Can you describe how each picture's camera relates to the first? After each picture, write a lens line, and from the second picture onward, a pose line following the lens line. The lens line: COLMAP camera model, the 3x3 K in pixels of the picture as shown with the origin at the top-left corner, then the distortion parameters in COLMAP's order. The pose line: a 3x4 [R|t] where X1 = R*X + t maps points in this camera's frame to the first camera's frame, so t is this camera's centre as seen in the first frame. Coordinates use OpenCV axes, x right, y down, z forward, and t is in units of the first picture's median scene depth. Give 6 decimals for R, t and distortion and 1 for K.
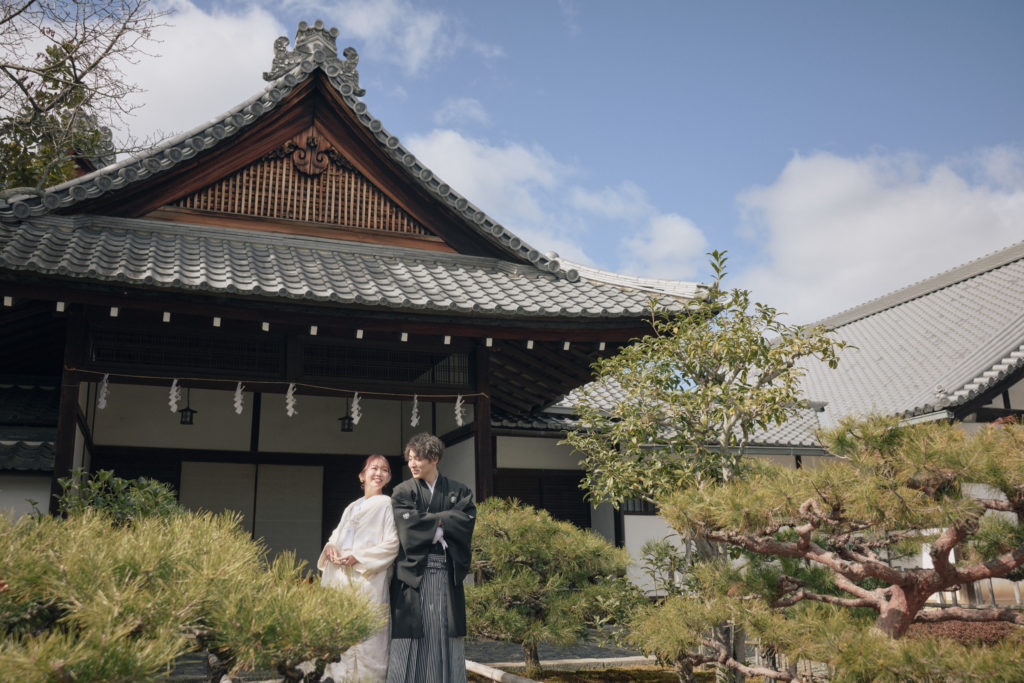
lens RADIAL K [[972.1, 0, 512.8], [0, 972.1, 325.8], [0, 0, 1]] dist [-0.032121, -0.004313]
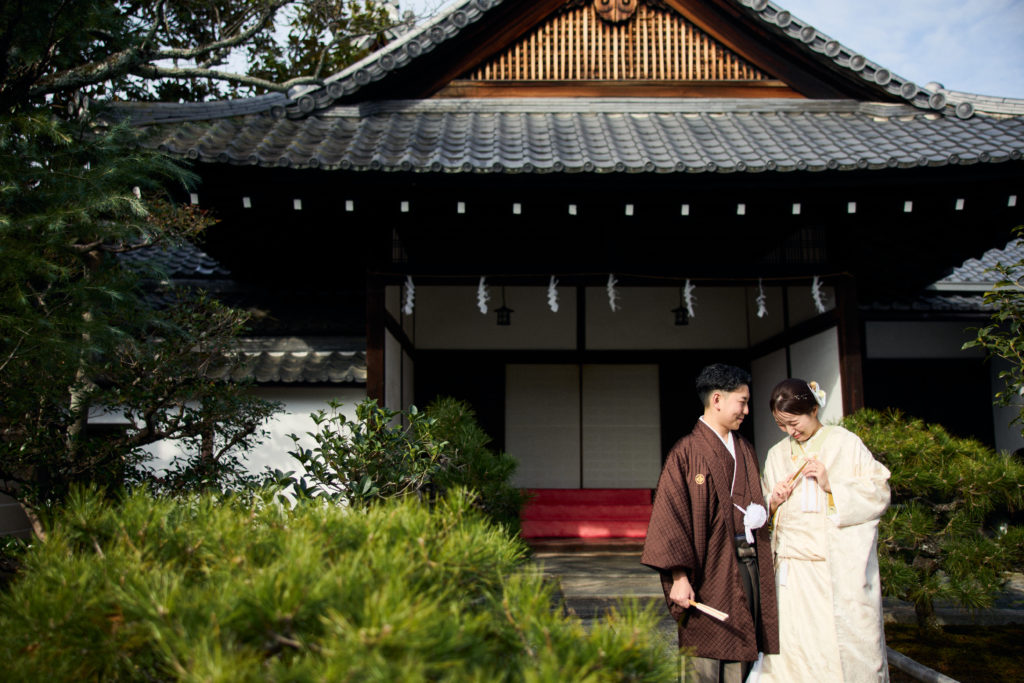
lens RADIAL K [[974.3, 0, 509.0], [0, 974.3, 338.7], [0, 0, 1]] dist [-0.014360, -0.001646]
pose [[0.933470, -0.032450, -0.357186, -0.005716], [0.080577, 0.989414, 0.120694, 0.004457], [0.349488, -0.141445, 0.926203, 0.158183]]
